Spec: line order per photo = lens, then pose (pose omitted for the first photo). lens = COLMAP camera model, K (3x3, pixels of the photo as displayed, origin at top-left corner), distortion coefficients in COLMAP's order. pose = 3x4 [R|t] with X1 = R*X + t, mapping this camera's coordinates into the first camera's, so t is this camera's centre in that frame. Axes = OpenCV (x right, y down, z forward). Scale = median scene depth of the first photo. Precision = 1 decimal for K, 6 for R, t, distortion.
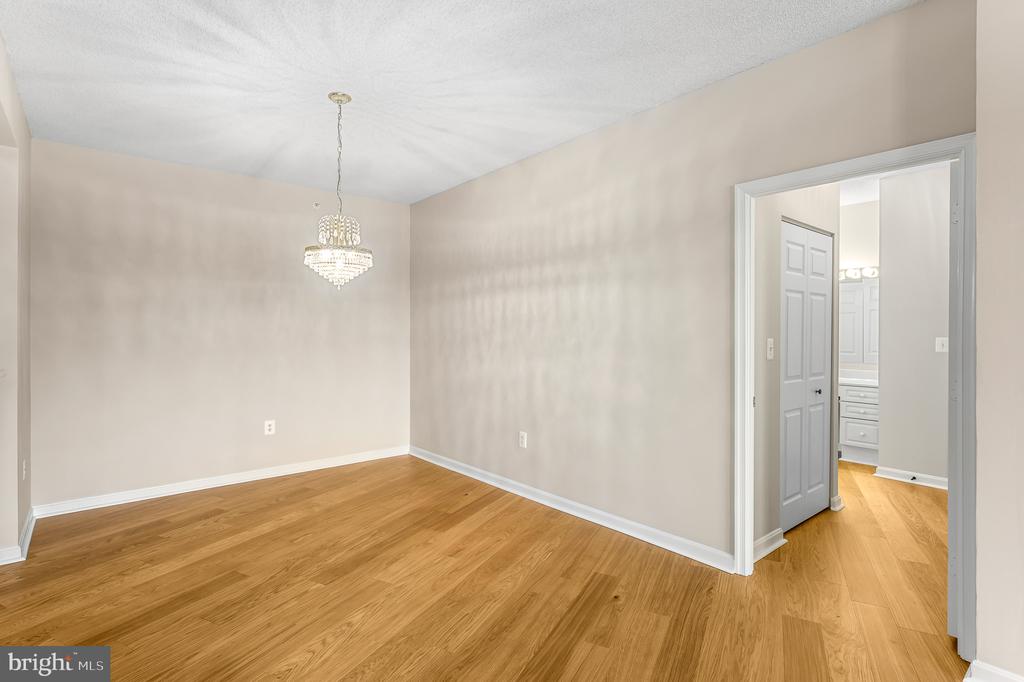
lens RADIAL K [[500.8, 0, 511.0], [0, 500.8, 337.0], [0, 0, 1]] dist [-0.002122, 0.000386]
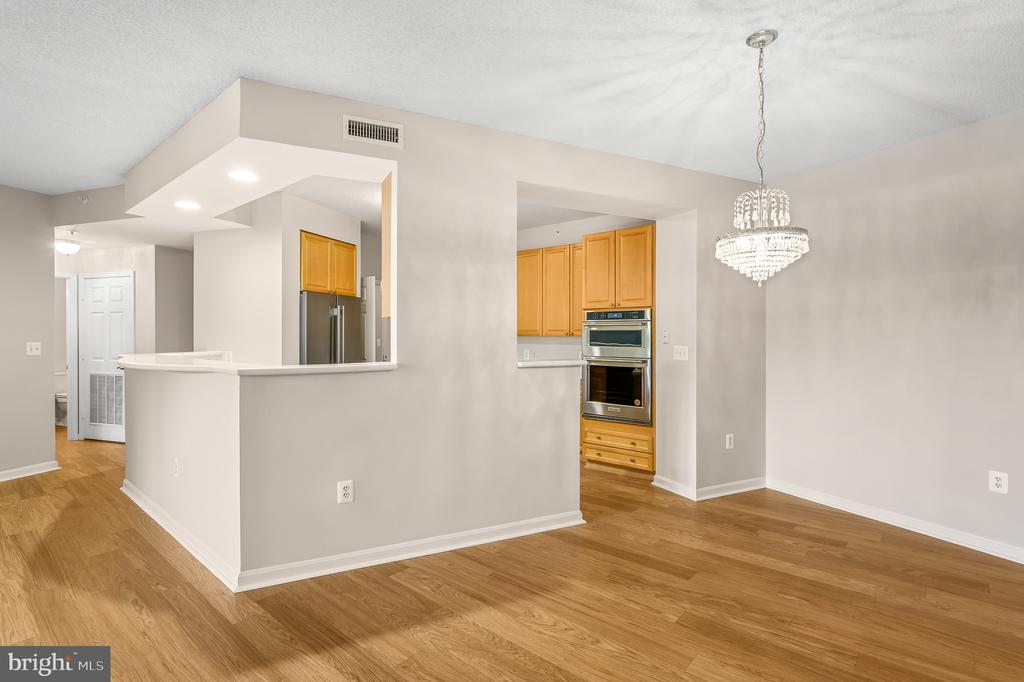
lens RADIAL K [[500.8, 0, 516.3], [0, 500.8, 340.1], [0, 0, 1]] dist [-0.002122, 0.000386]
pose [[-0.237783, 0.006956, -0.971293, 0.438294], [-0.008156, 0.999925, 0.009158, -0.013545], [0.971284, 0.010100, -0.237709, 0.718999]]
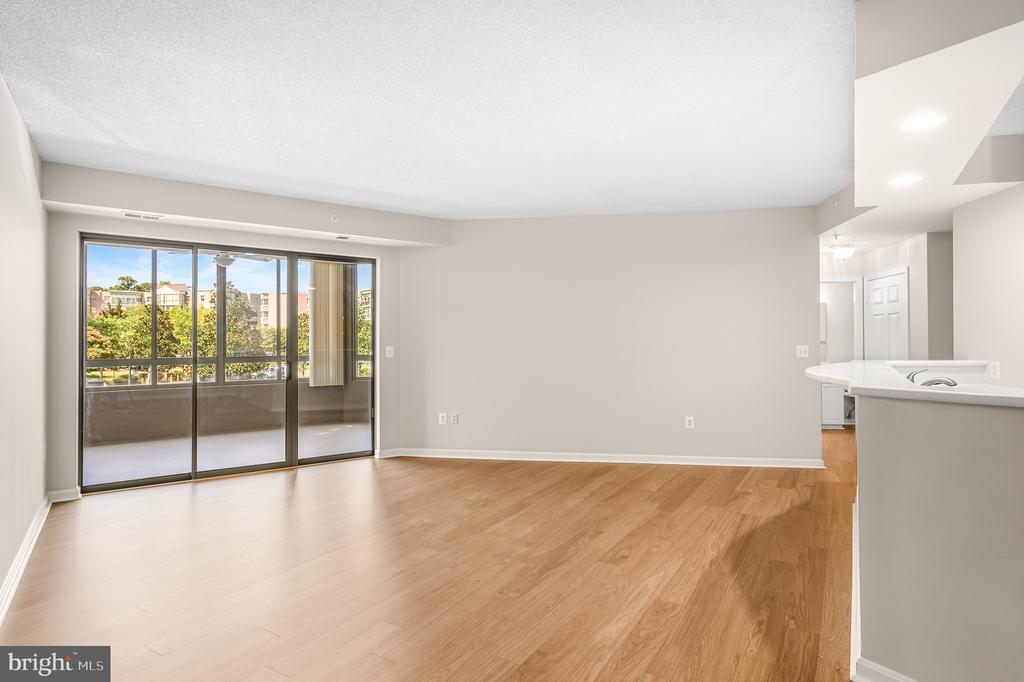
lens RADIAL K [[541.3, 0, 517.6], [0, 541.3, 339.8], [0, 0, 1]] dist [0.000692, 0.000768]
pose [[-0.997282, -0.001112, 0.073670, 0.131675], [-0.000492, 0.999964, 0.008434, -0.014510], [-0.073677, 0.008375, -0.997247, 0.772901]]
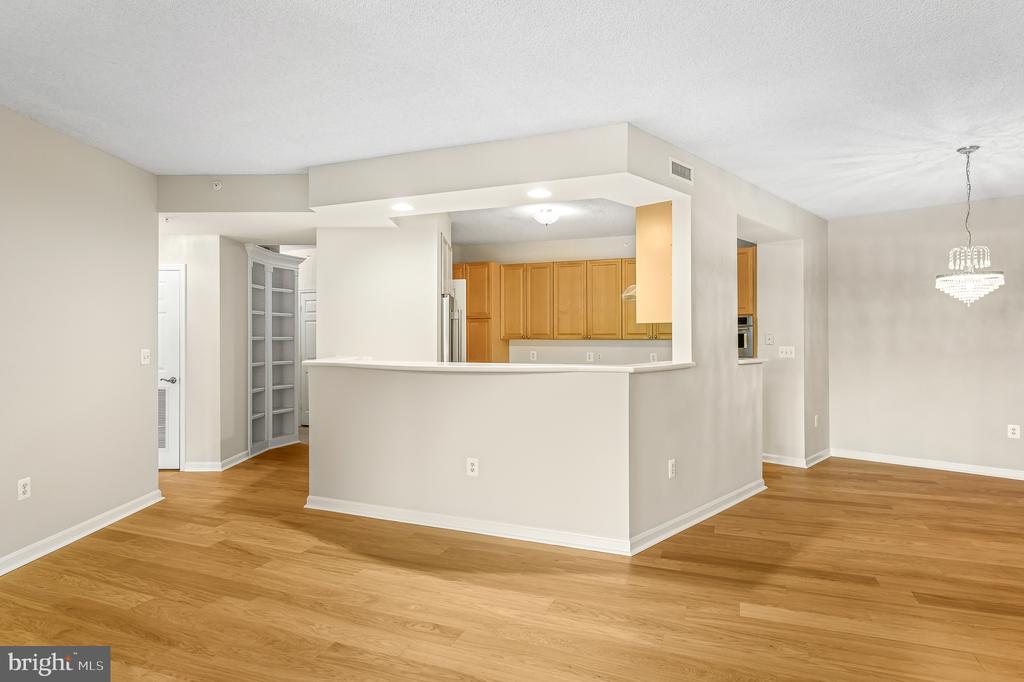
lens RADIAL K [[558.1, 0, 510.6], [0, 558.1, 338.4], [0, 0, 1]] dist [-0.005121, 0.001023]
pose [[0.084905, -0.001816, -0.996387, 0.796945], [-0.003950, 0.999990, -0.002159, -0.008880], [0.996381, 0.004119, 0.084897, -0.198754]]
